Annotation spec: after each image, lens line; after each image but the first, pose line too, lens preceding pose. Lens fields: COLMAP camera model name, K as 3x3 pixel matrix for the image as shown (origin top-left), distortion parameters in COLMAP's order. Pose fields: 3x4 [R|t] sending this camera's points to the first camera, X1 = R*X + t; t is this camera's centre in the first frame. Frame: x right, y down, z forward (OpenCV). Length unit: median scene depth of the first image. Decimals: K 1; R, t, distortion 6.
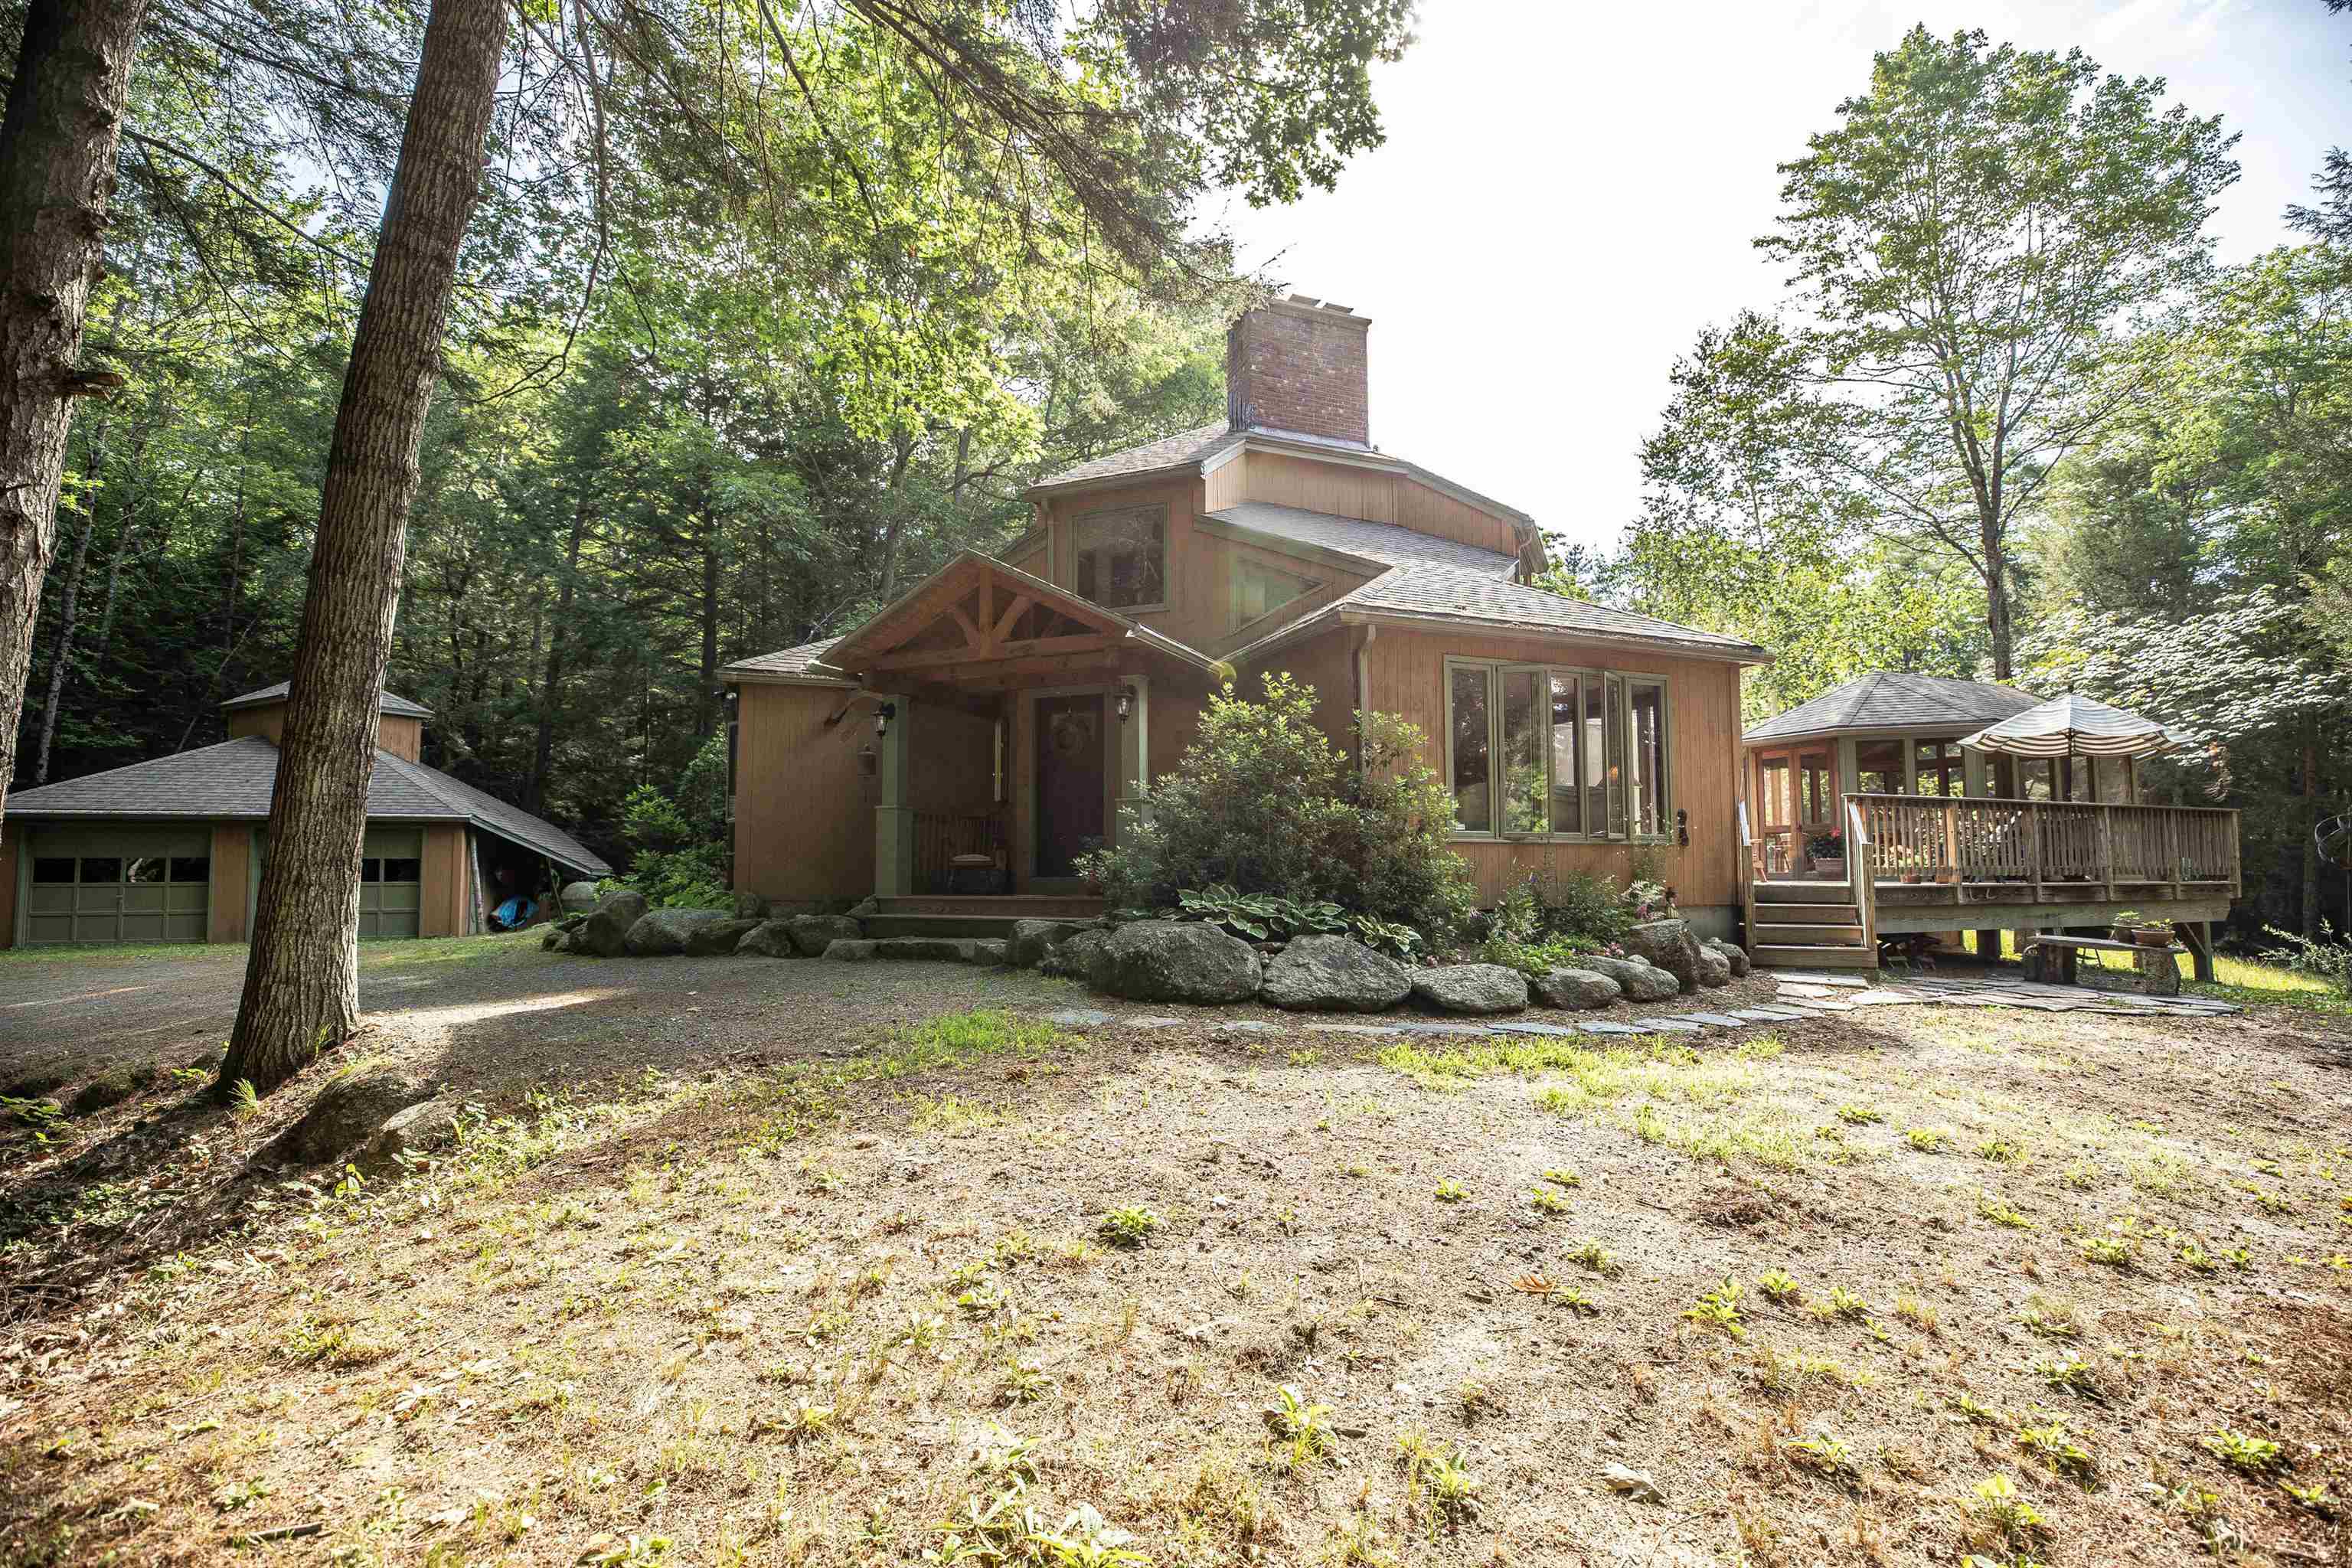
lens RADIAL K [[1038.6, 0, 1213.2], [0, 1038.6, 779.0], [0, 0, 1]] dist [-0.012642, 0.000602]
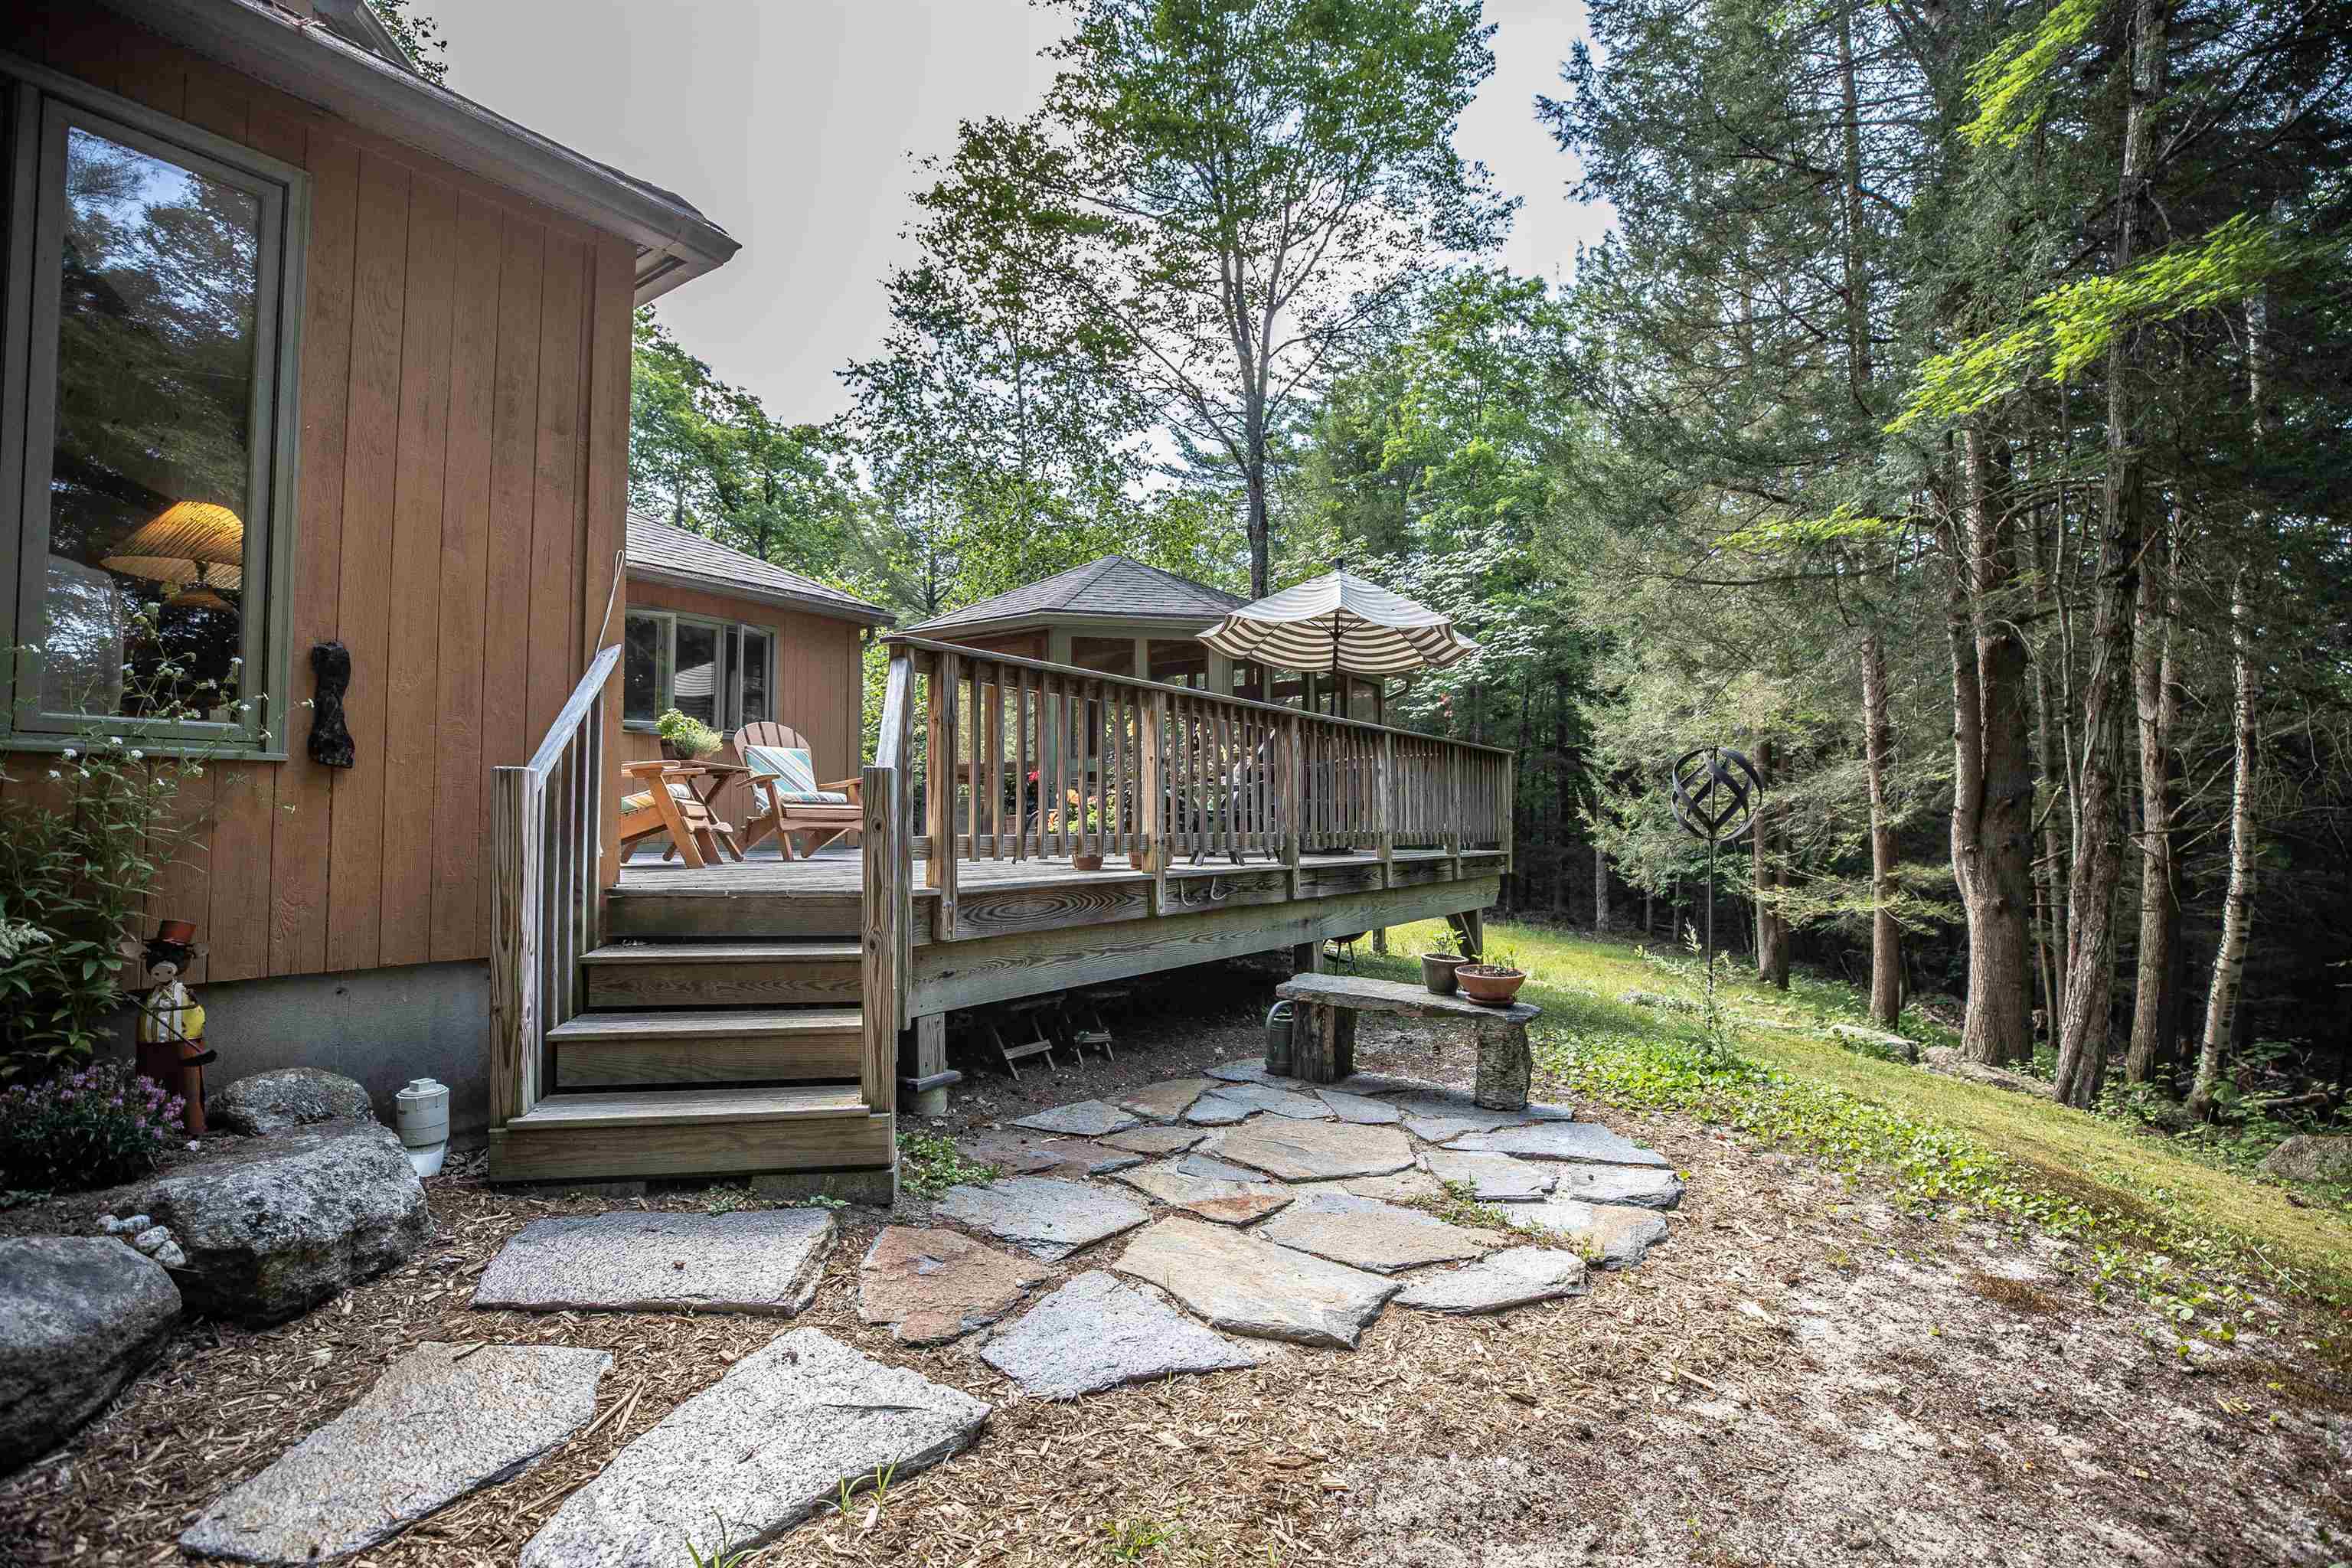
lens RADIAL K [[1038.6, 0, 1213.2], [0, 1038.6, 779.0], [0, 0, 1]] dist [-0.012642, 0.000602]
pose [[0.817987, 0.020757, 0.574862, 0.403648], [-0.041043, 0.998908, 0.022334, 0.041298], [-0.573770, -0.041863, 0.817946, 0.518392]]
